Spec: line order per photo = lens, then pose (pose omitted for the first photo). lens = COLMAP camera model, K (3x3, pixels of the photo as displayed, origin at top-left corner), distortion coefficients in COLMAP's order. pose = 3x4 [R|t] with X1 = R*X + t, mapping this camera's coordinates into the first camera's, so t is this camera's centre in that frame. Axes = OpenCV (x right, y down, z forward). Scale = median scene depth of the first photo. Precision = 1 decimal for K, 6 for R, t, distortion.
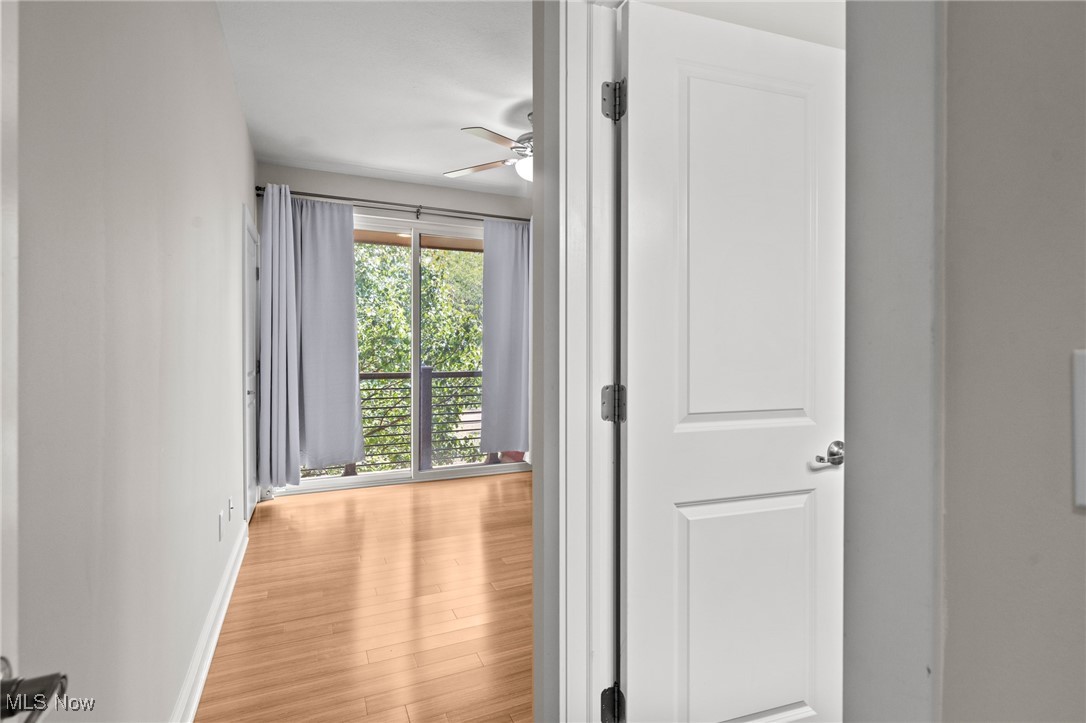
lens RADIAL K [[523.2, 0, 543.9], [0, 523.2, 346.5], [0, 0, 1]] dist [0.001508, -0.000021]
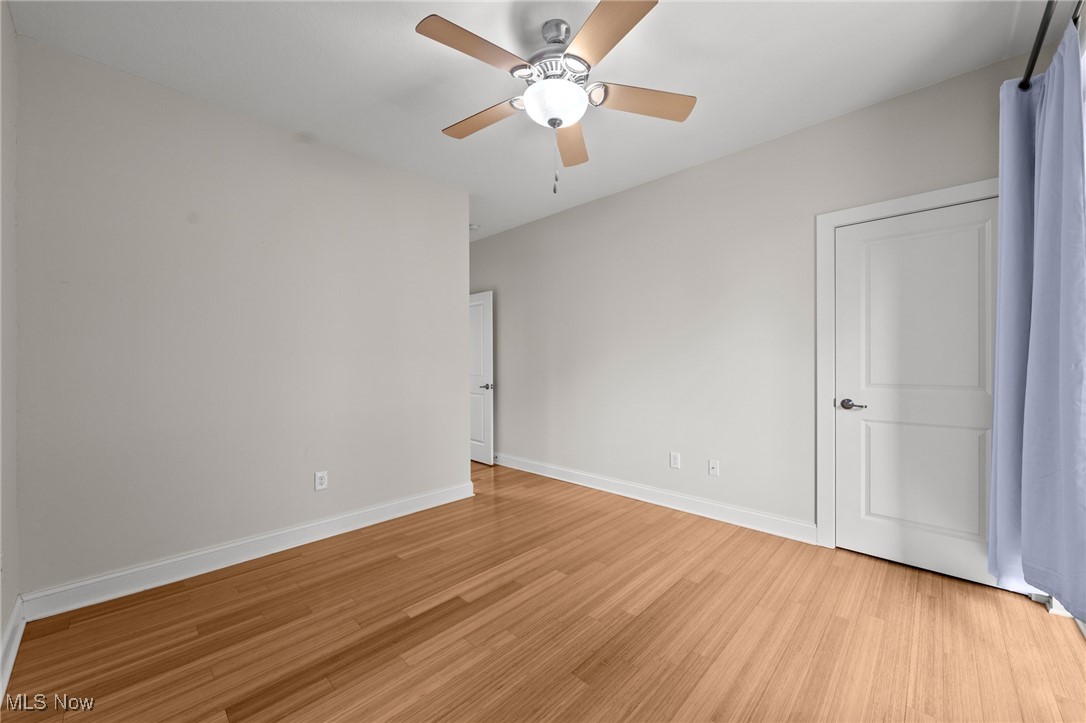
lens RADIAL K [[412.6, 0, 545.9], [0, 412.6, 361.4], [0, 0, 1]] dist [-0.000435, -0.000046]
pose [[-0.928503, 0.000892, -0.371324, 0.167312], [0.002894, 0.999984, -0.004834, 0.011711], [0.371314, -0.005563, -0.928491, 1.201619]]
